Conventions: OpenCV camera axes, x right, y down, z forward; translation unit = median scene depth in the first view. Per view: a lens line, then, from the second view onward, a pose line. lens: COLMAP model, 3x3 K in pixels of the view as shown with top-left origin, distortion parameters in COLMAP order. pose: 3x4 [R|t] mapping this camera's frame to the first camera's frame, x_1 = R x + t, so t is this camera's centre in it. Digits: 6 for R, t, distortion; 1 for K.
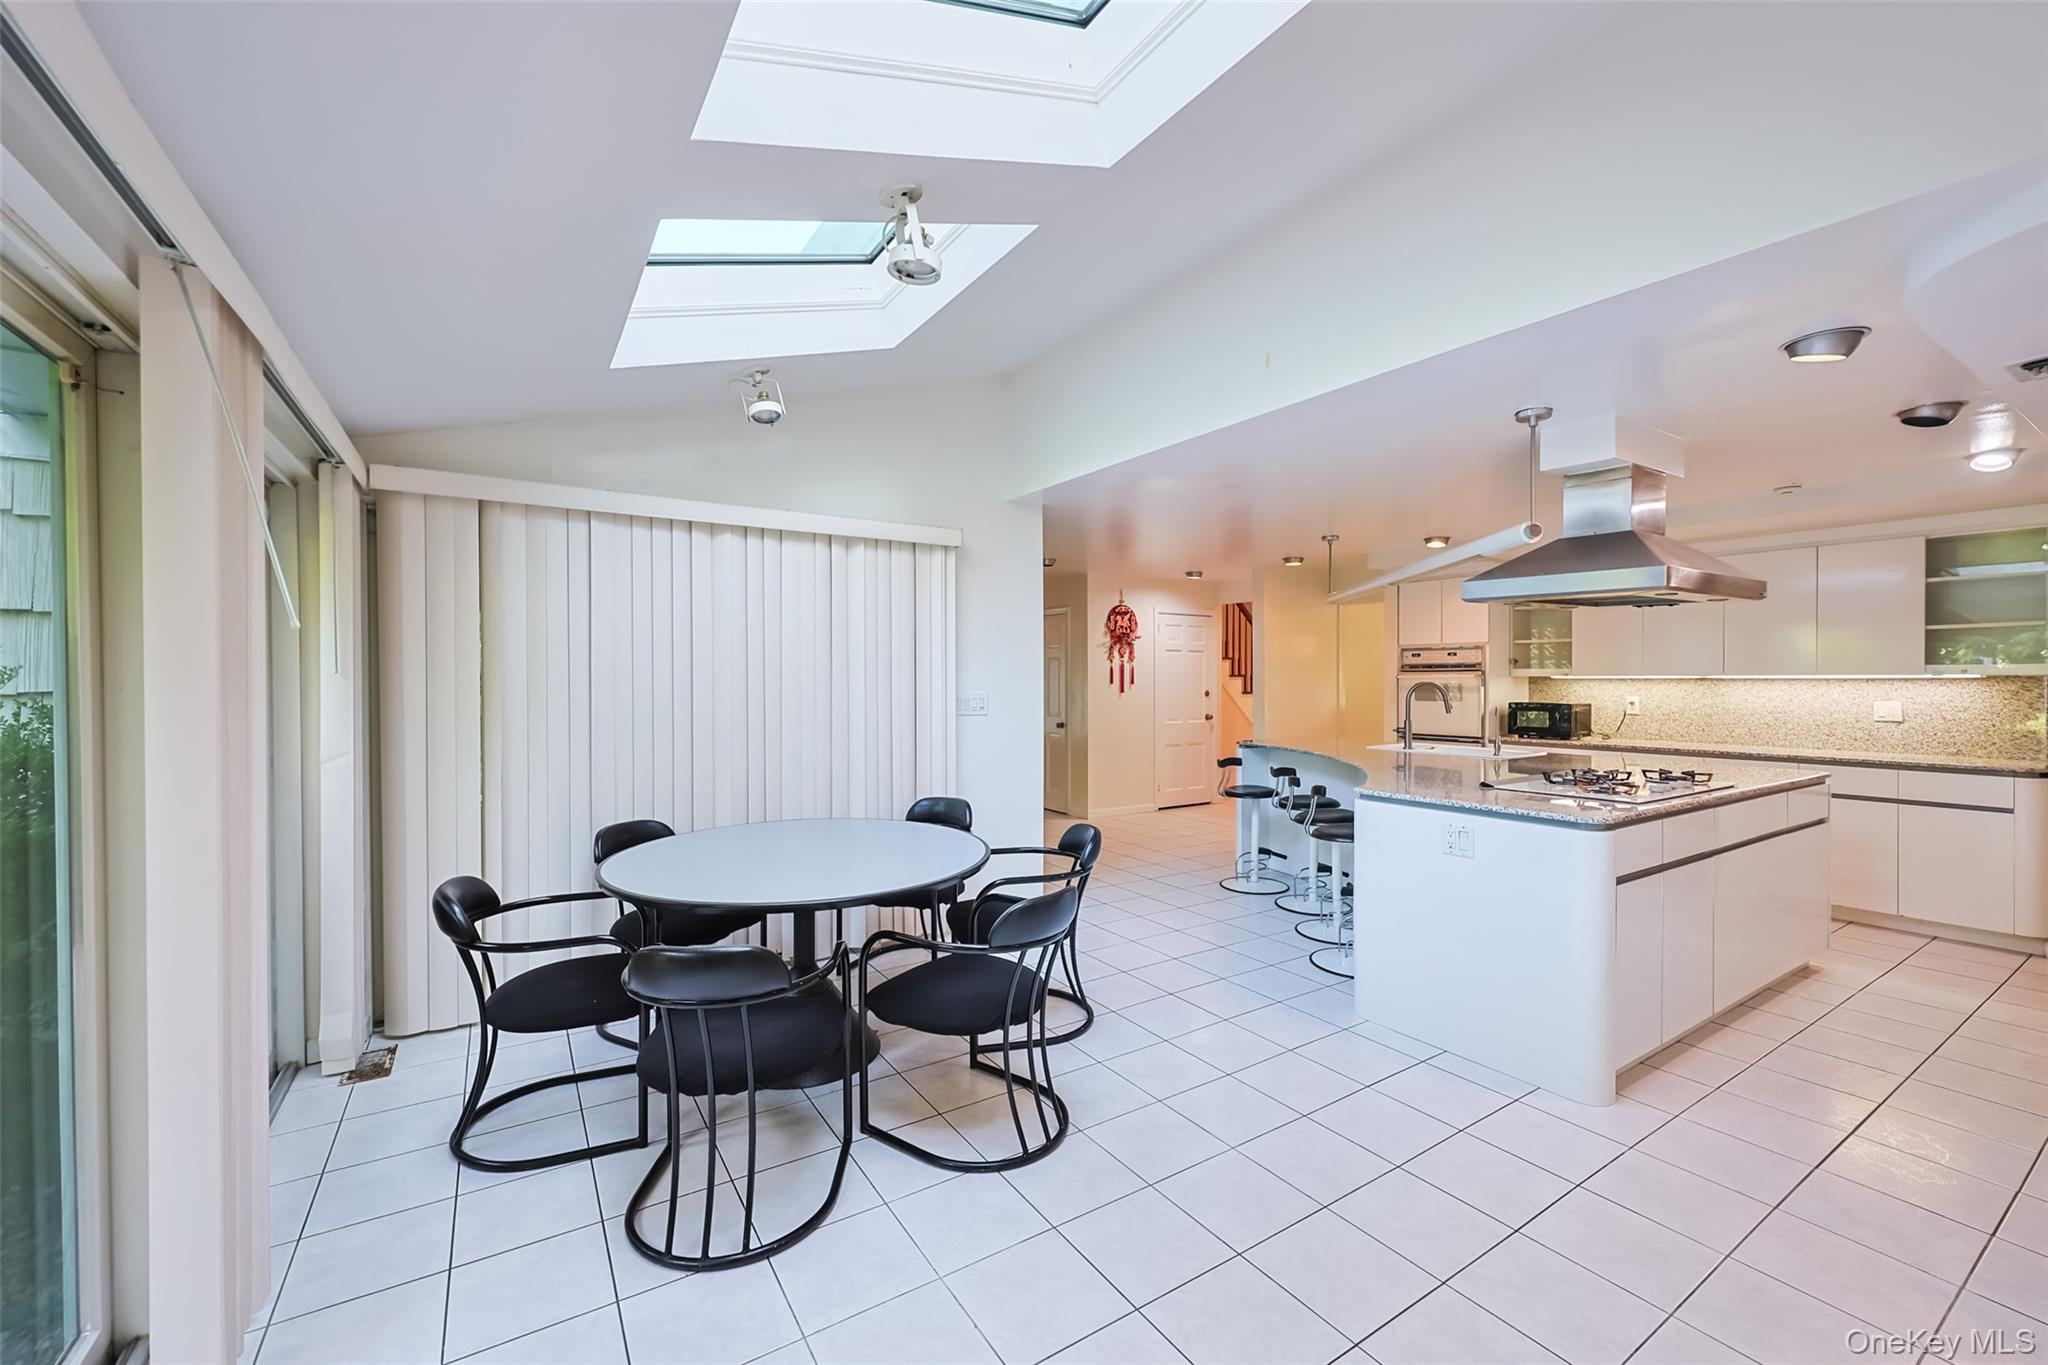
lens RADIAL K [[822.0, 0, 1031.2], [0, 822.0, 674.1], [0, 0, 1]] dist [0.001469, -0.000687]
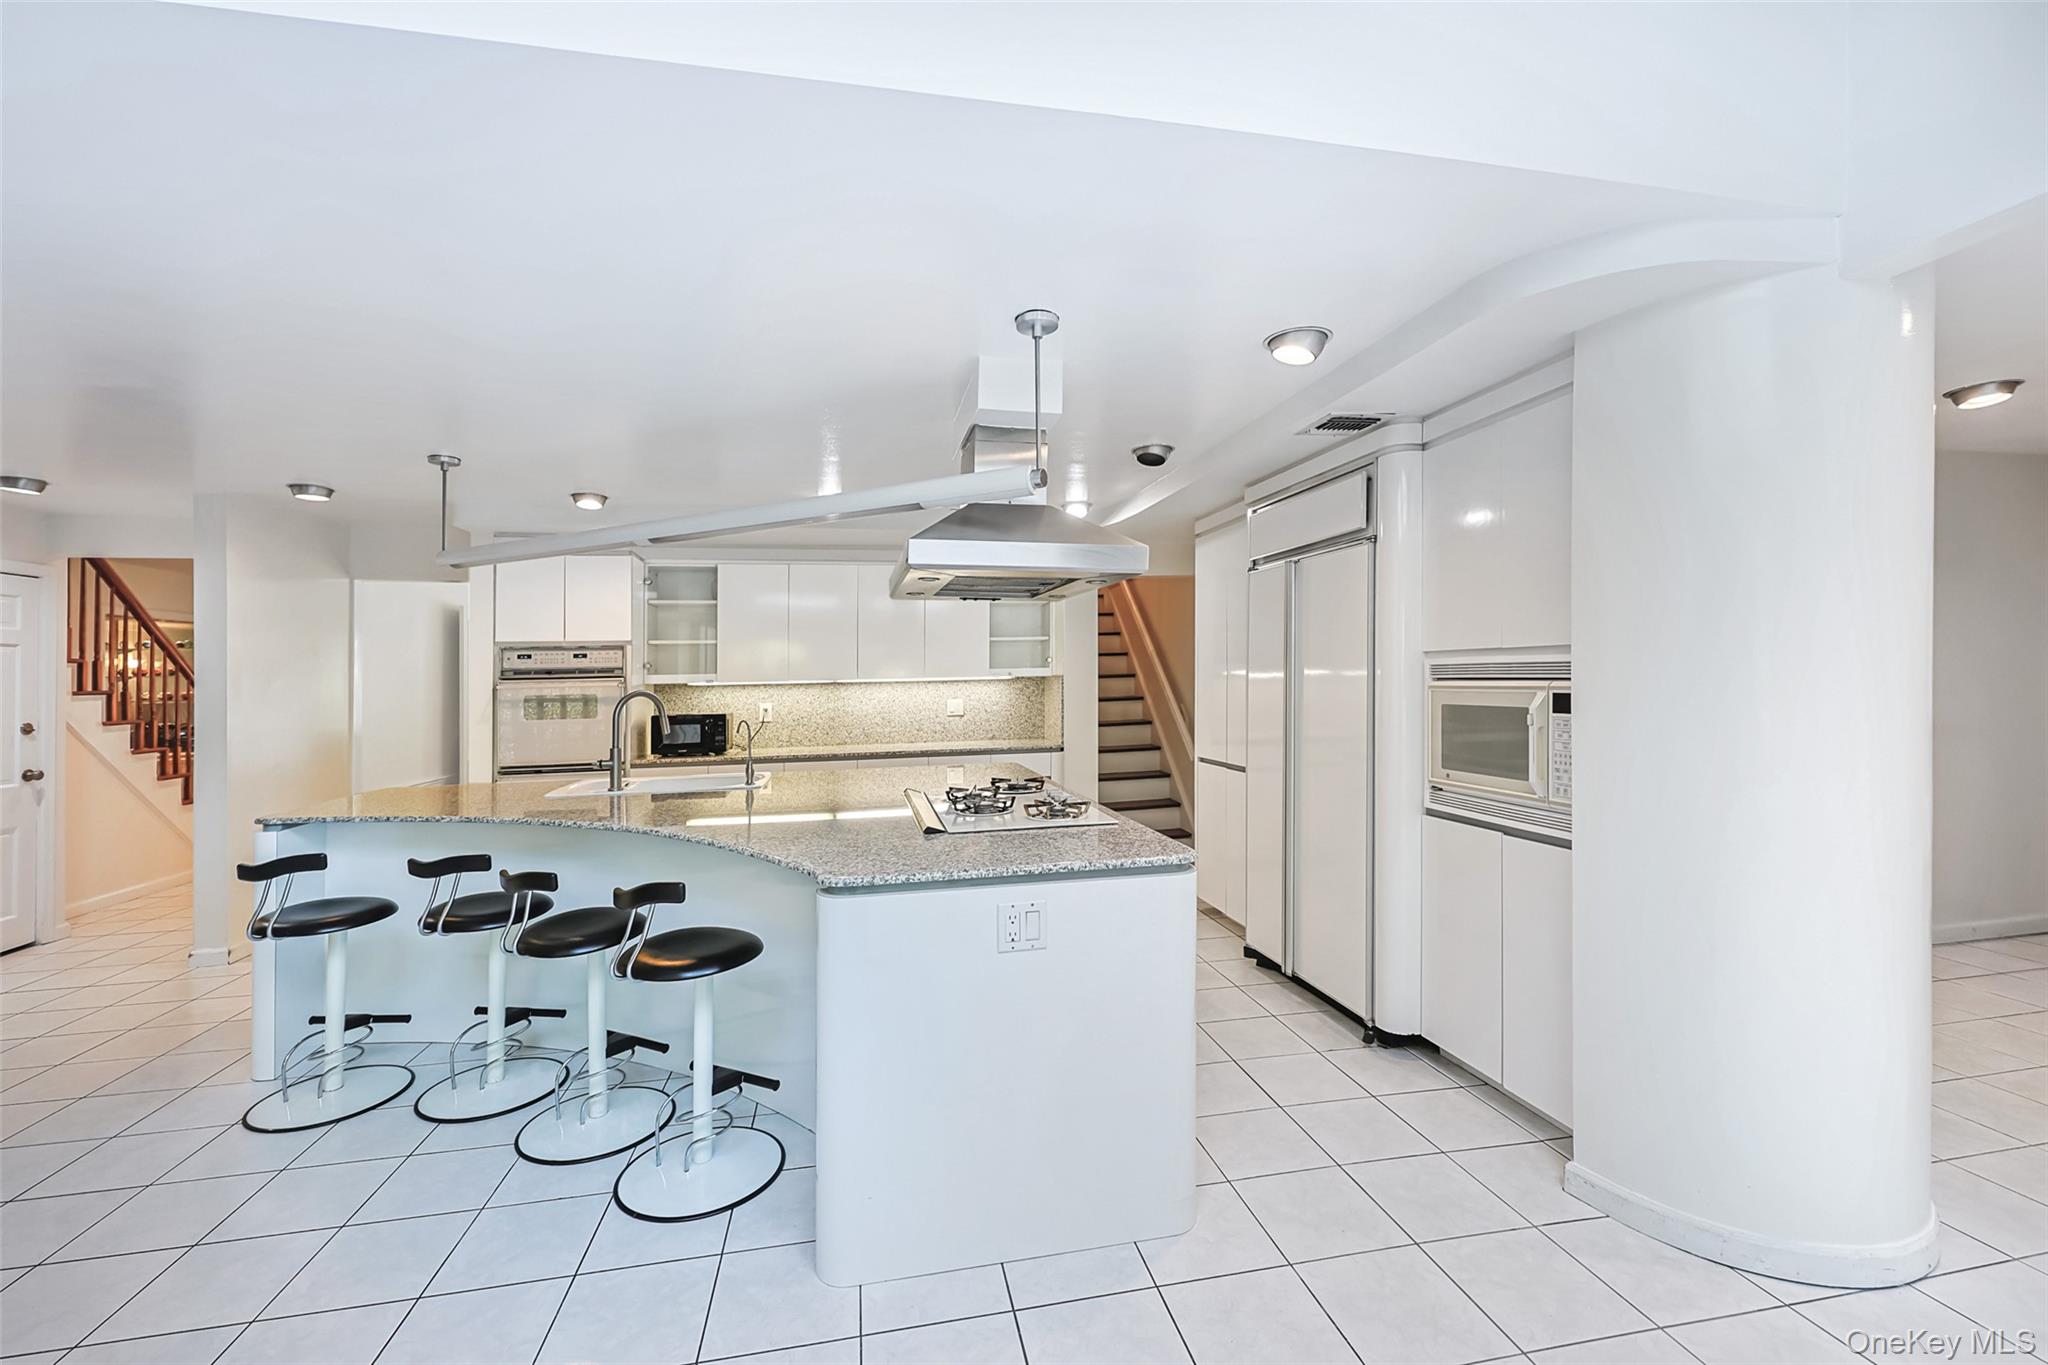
lens RADIAL K [[822.0, 0, 1018.9], [0, 822.0, 672.5], [0, 0, 1]] dist [0.001469, -0.000687]
pose [[0.373515, 0.000221, 0.927624, -0.042465], [0.015680, 0.999856, -0.006551, 0.002656], [-0.927492, 0.016992, 0.373458, 0.373166]]
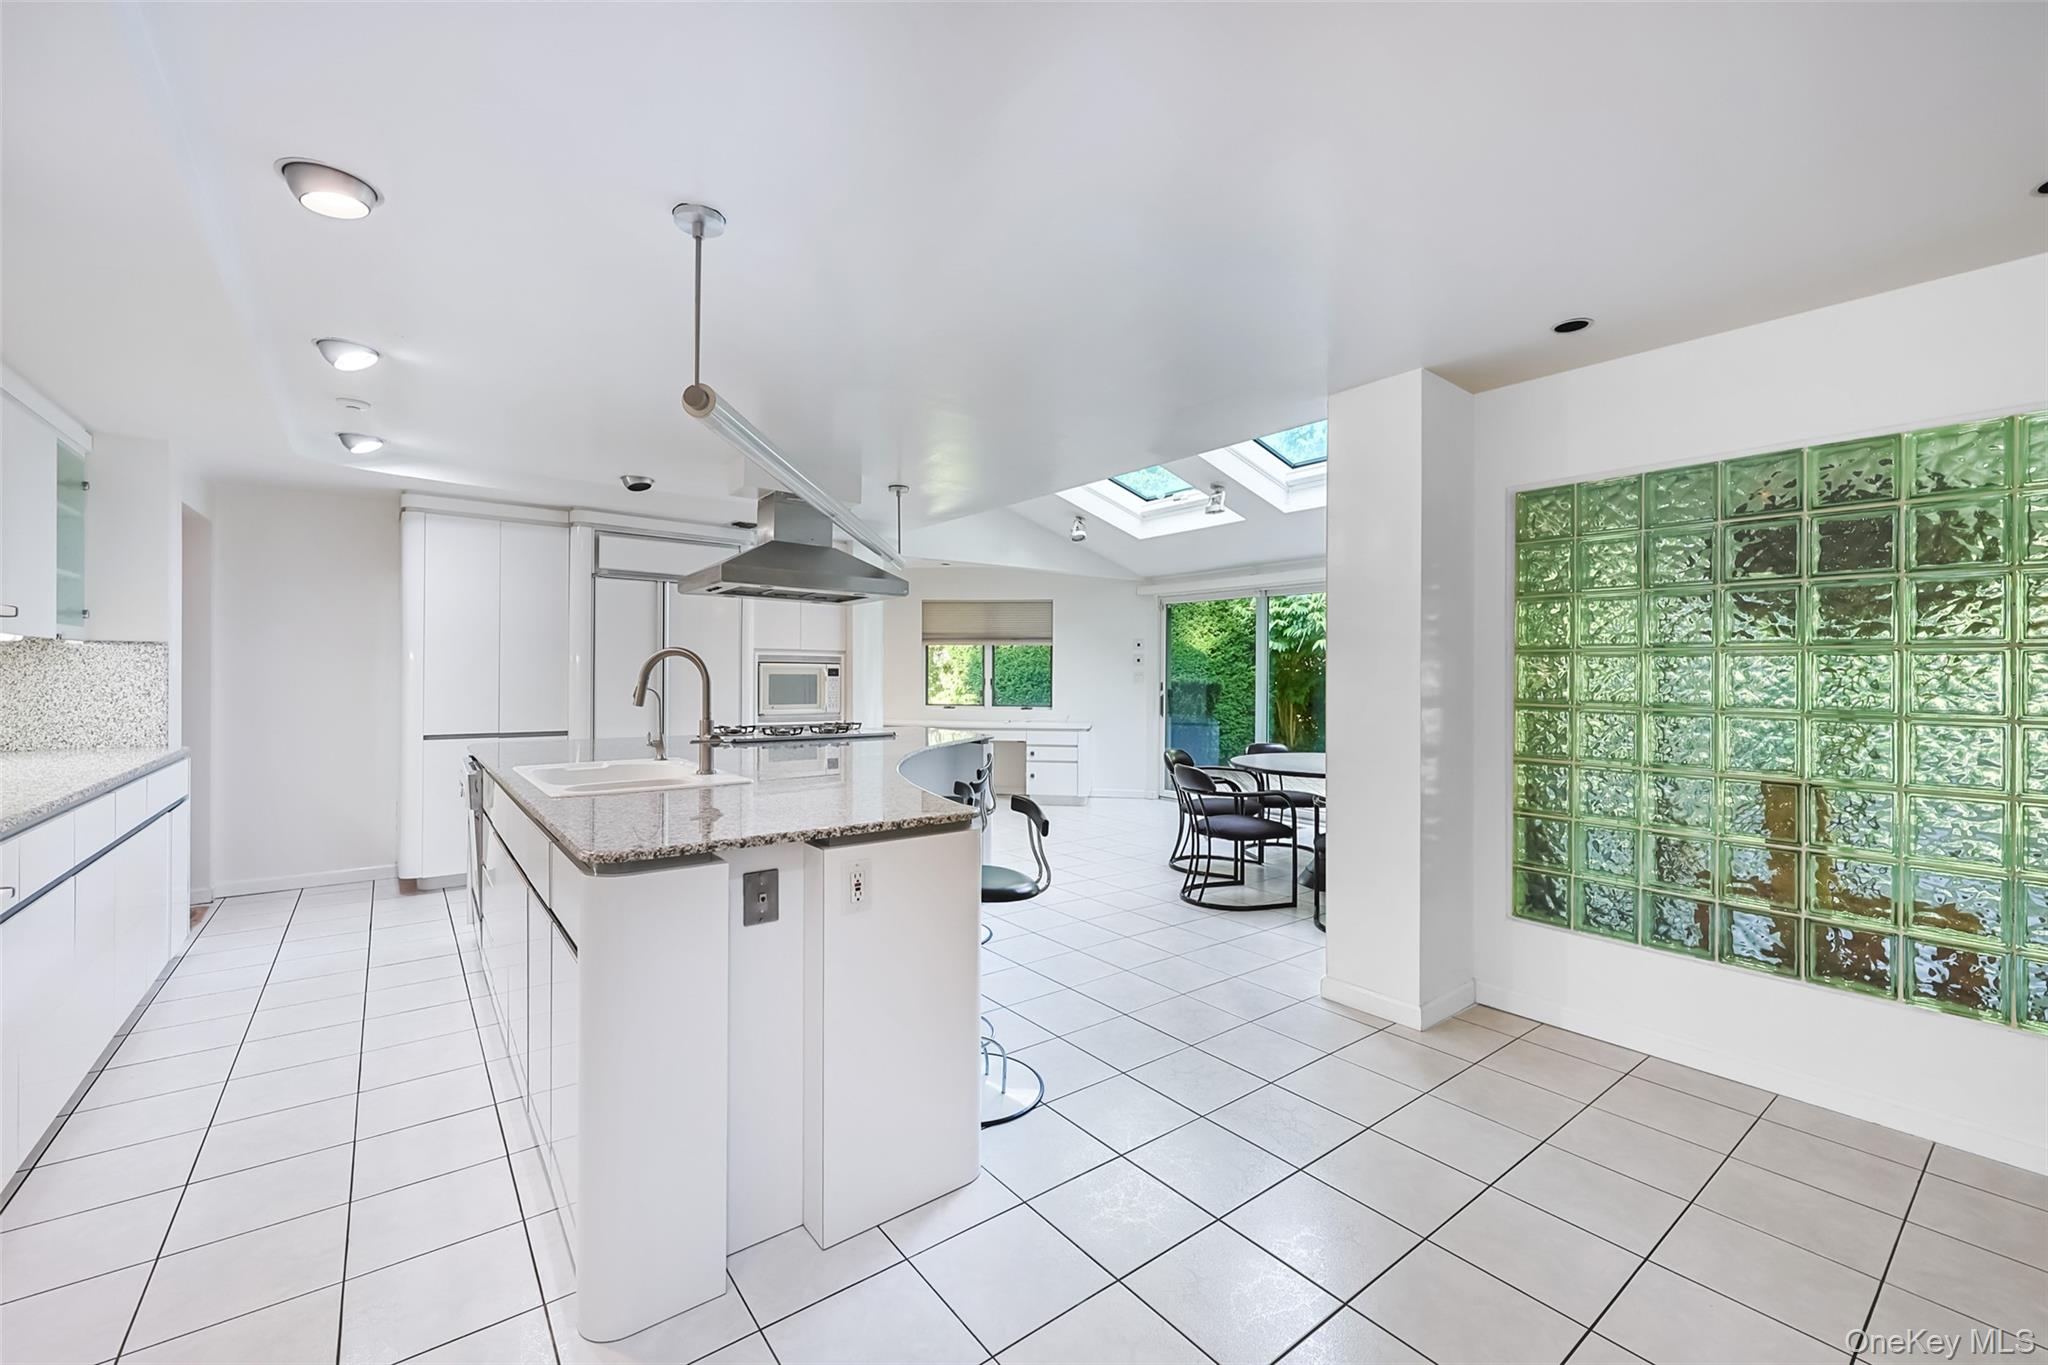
lens RADIAL K [[822.0, 0, 1029.2], [0, 822.0, 660.6], [0, 0, 1]] dist [0.001469, -0.000687]
pose [[-0.996888, -0.005517, -0.078642, 0.242151], [-0.004062, 0.999818, -0.018645, 0.022695], [0.078730, -0.018267, -0.996729, 1.334739]]
